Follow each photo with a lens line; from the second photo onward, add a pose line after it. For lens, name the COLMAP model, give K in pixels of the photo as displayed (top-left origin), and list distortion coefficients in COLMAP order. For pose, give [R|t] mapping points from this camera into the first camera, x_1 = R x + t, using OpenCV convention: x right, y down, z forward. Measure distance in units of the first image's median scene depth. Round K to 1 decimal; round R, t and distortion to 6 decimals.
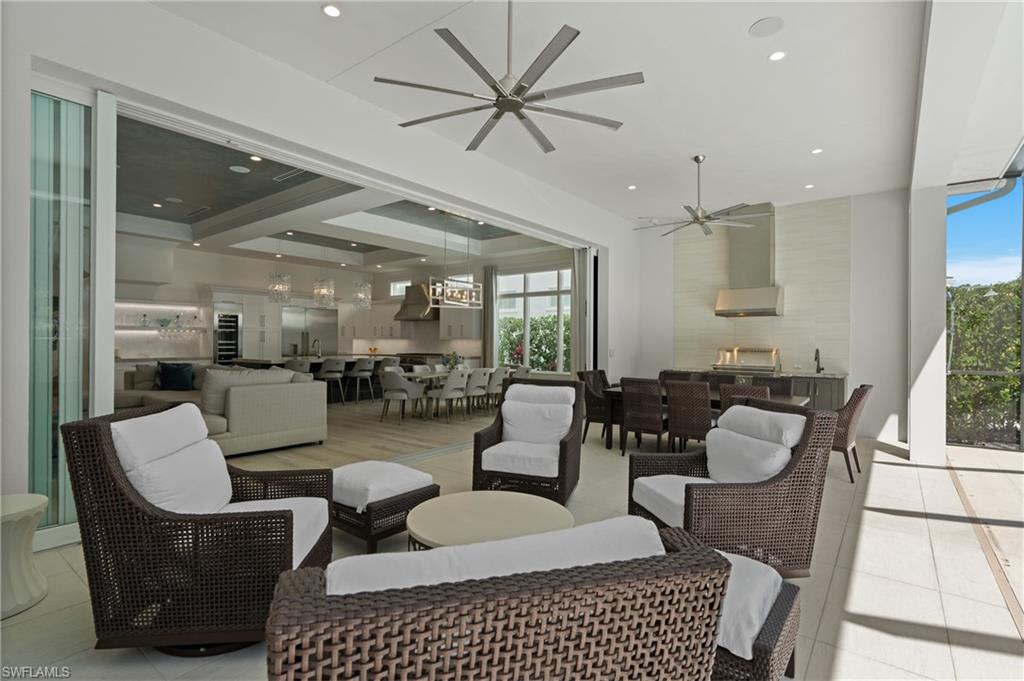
lens RADIAL K [[511.2, 0, 512.0], [0, 511.2, 340.5], [0, 0, 1]] dist [0.000004, -0.000215]
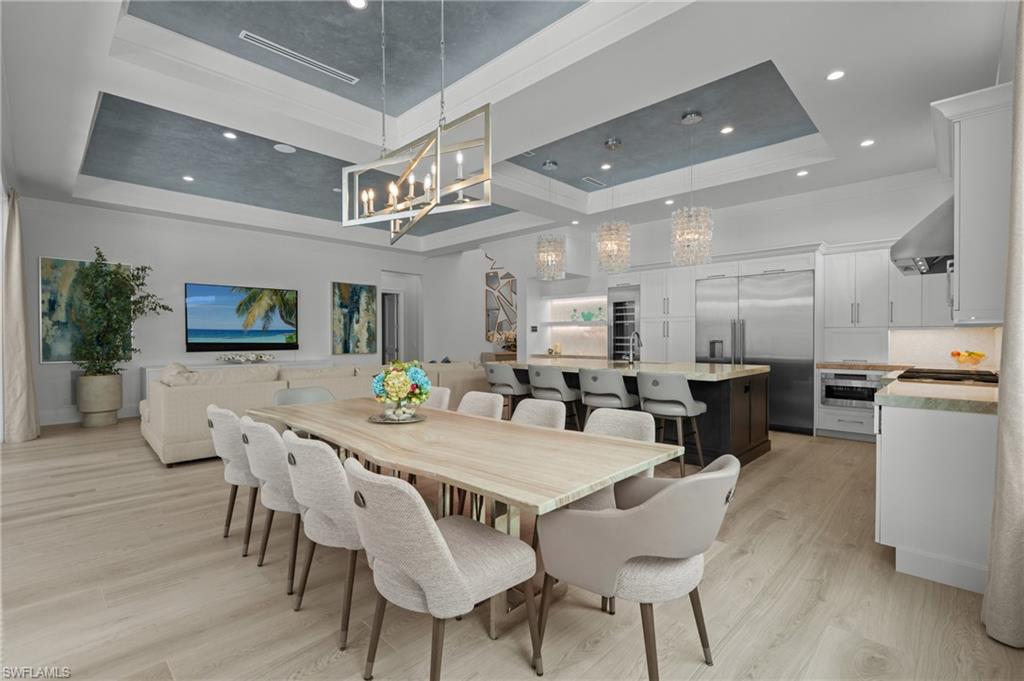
lens RADIAL K [[462.1, 0, 512.0], [0, 462.1, 340.5], [0, 0, 1]] dist [-0.003260, 0.000279]
pose [[-0.117236, 0.005503, -0.993089, 0.143827], [0.006876, 0.999965, 0.004729, 0.002424], [0.993080, -0.006274, -0.117270, 0.904953]]
